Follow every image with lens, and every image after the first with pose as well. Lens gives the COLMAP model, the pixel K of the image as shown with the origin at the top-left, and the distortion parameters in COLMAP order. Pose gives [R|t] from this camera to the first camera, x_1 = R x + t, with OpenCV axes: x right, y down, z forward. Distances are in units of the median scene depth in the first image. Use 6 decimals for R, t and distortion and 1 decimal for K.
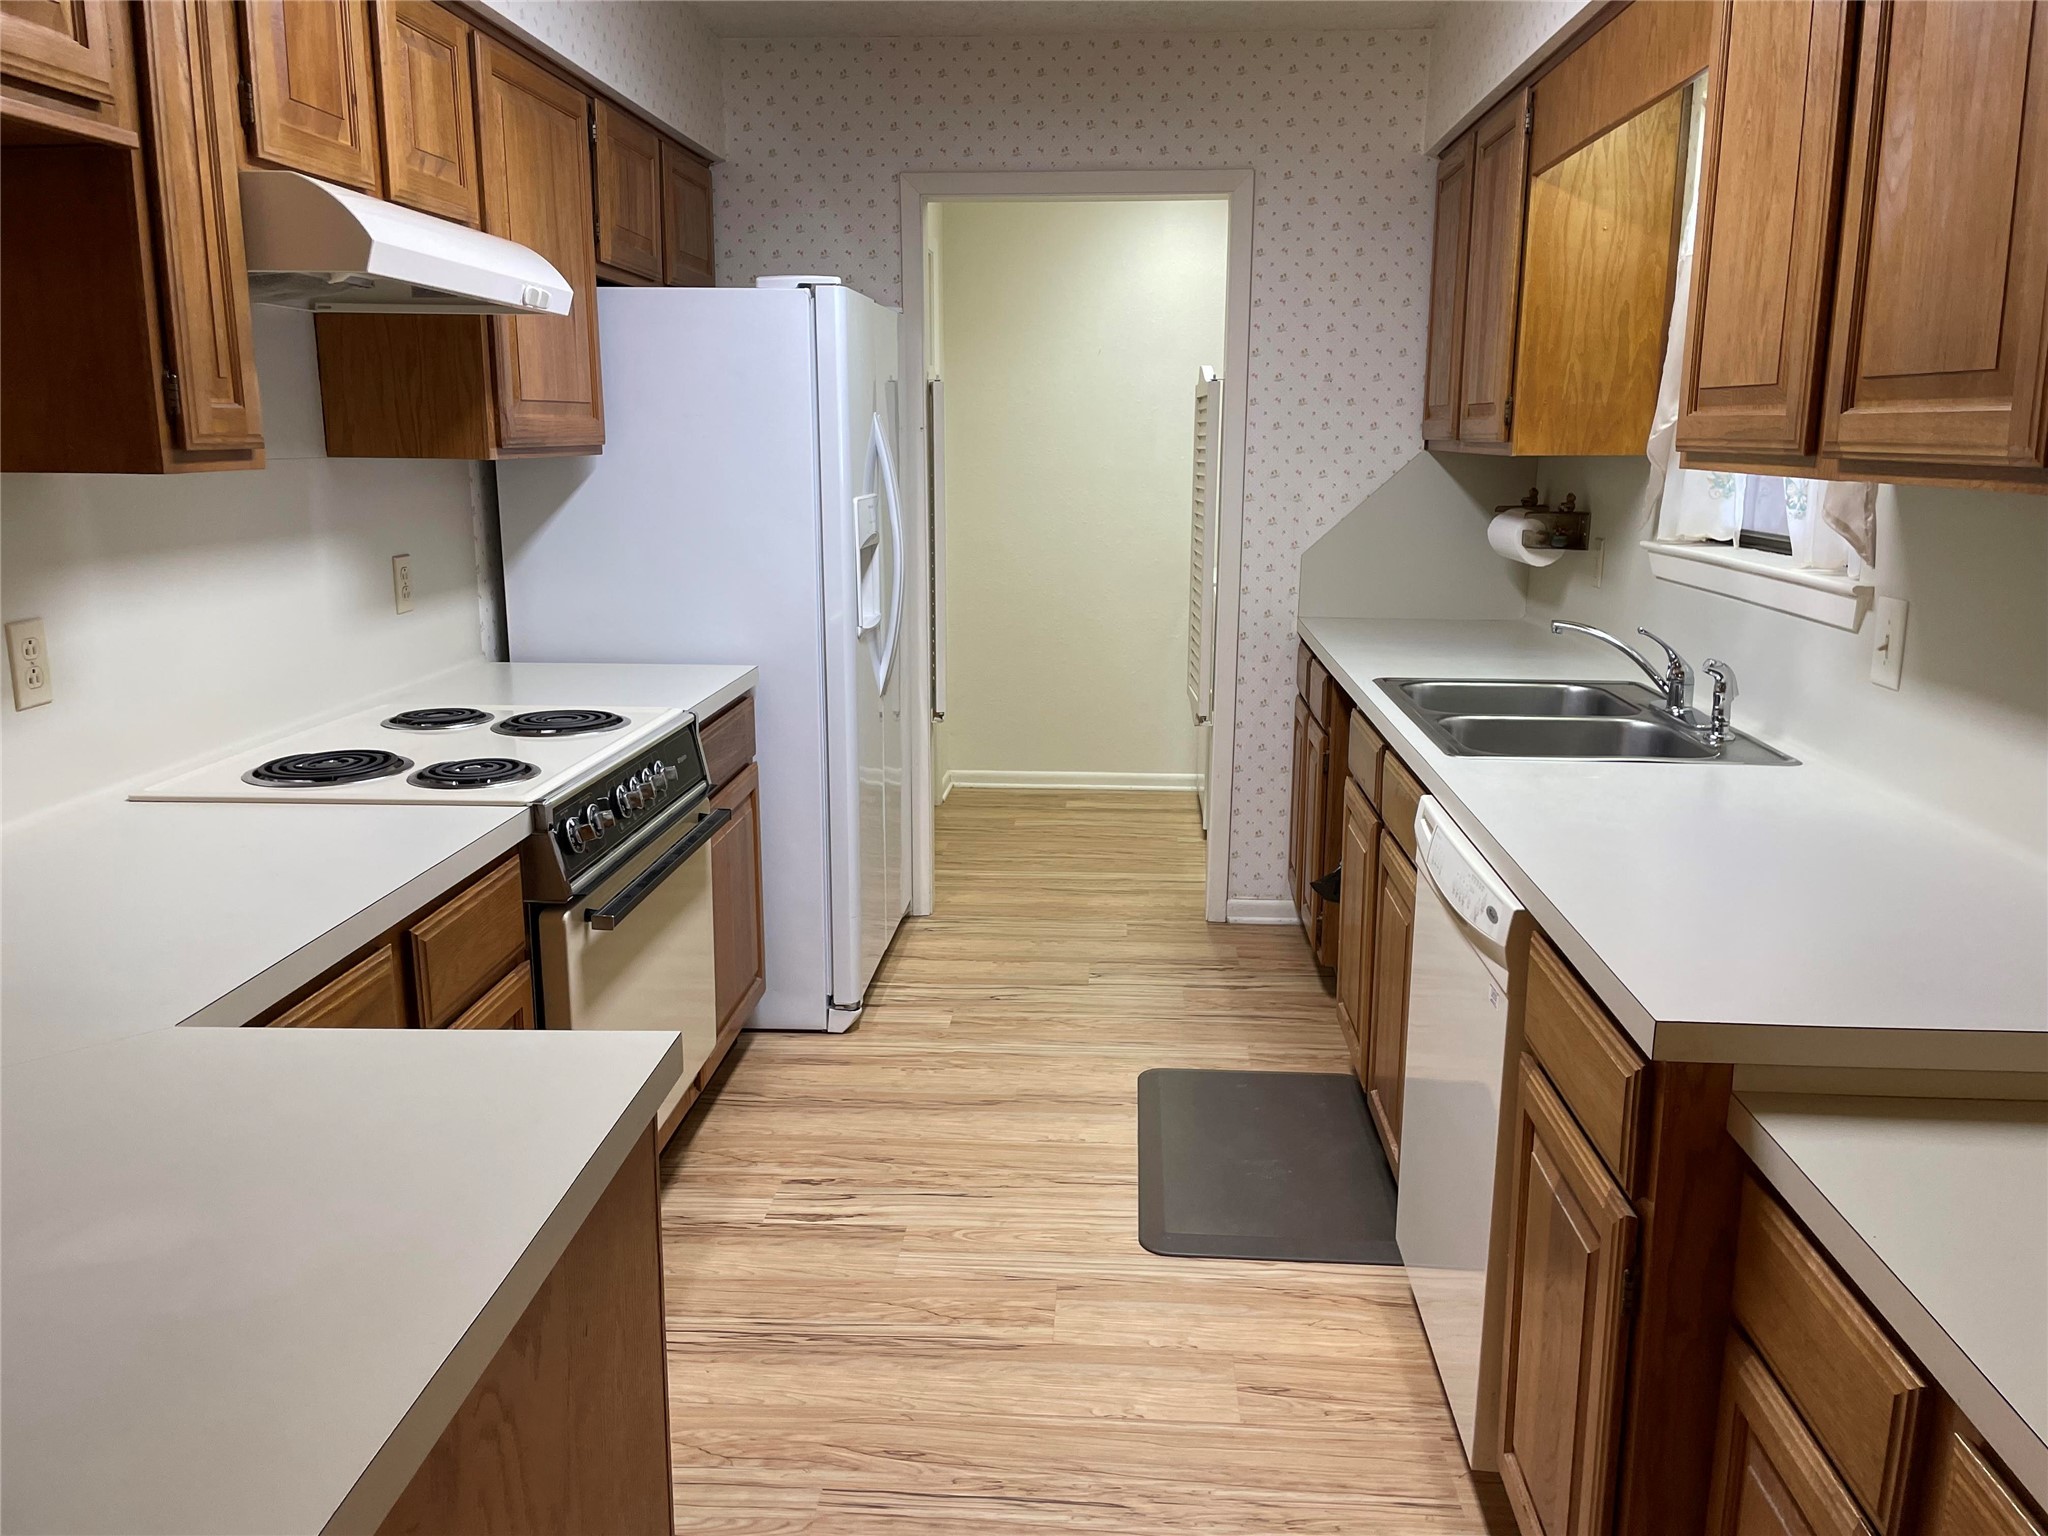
lens RADIAL K [[1538.1, 0, 1031.0], [0, 1538.1, 757.8], [0, 0, 1]] dist [0.100187, -0.129129]
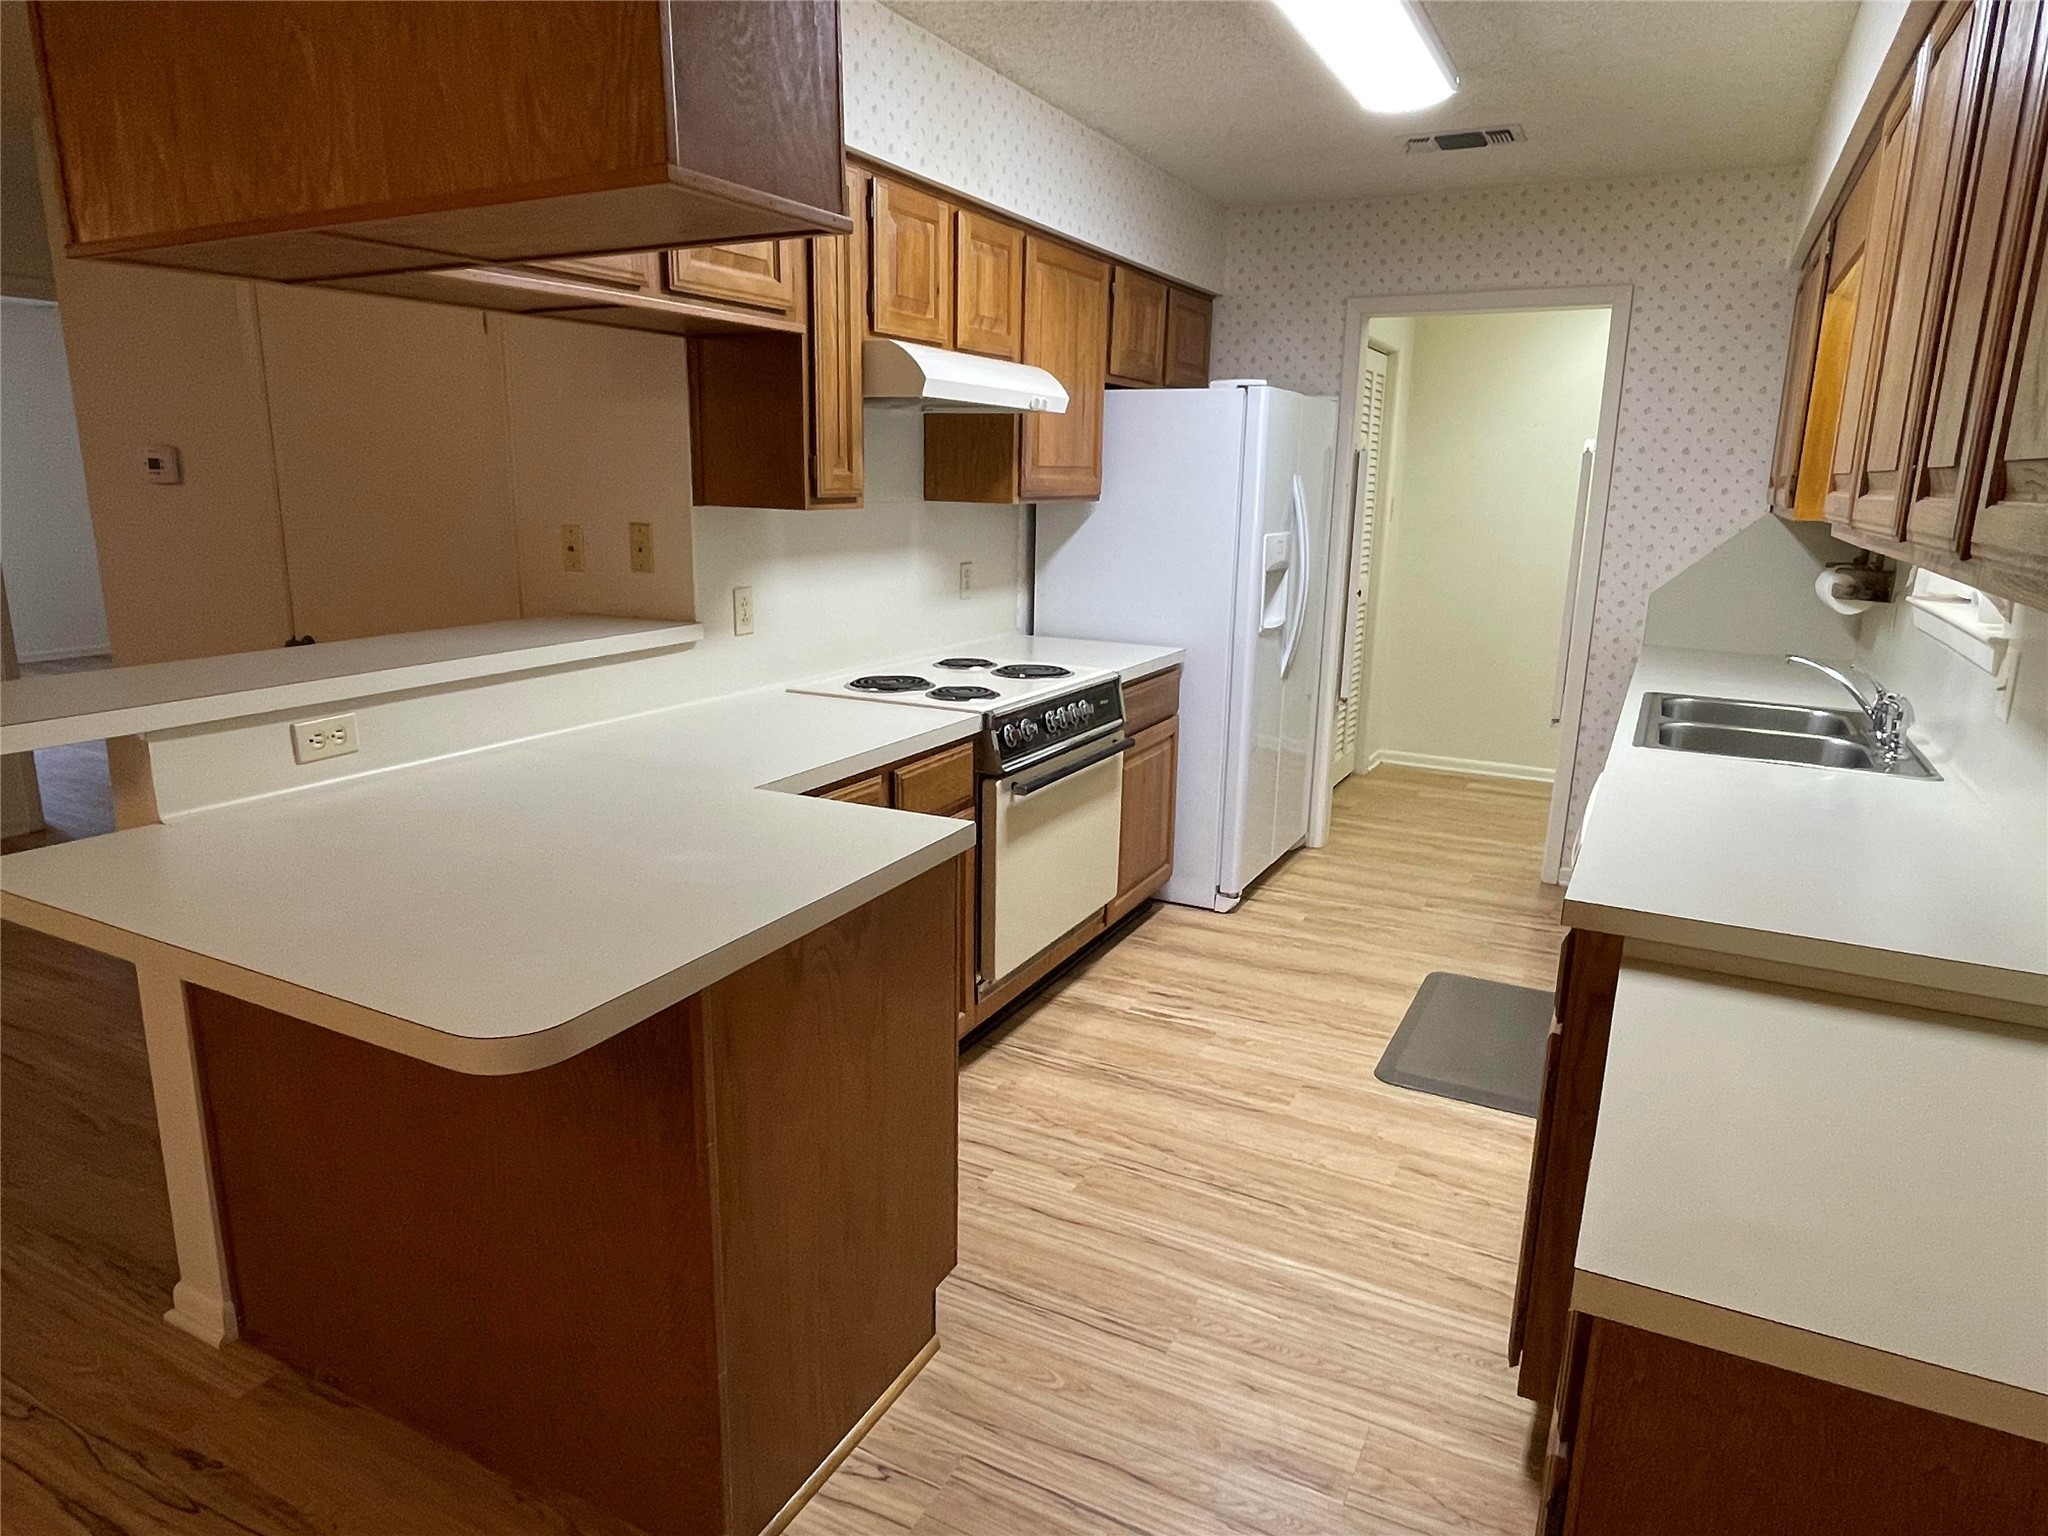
lens RADIAL K [[1242.1, 0, 1024.0], [0, 1242.1, 768.0], [0, 0, 1]] dist [-0.002955, -0.000130]
pose [[0.912443, 0.108086, -0.394671, 0.177751], [-0.099945, 0.994140, 0.041196, 0.021108], [0.396811, 0.001856, 0.917899, -0.144958]]
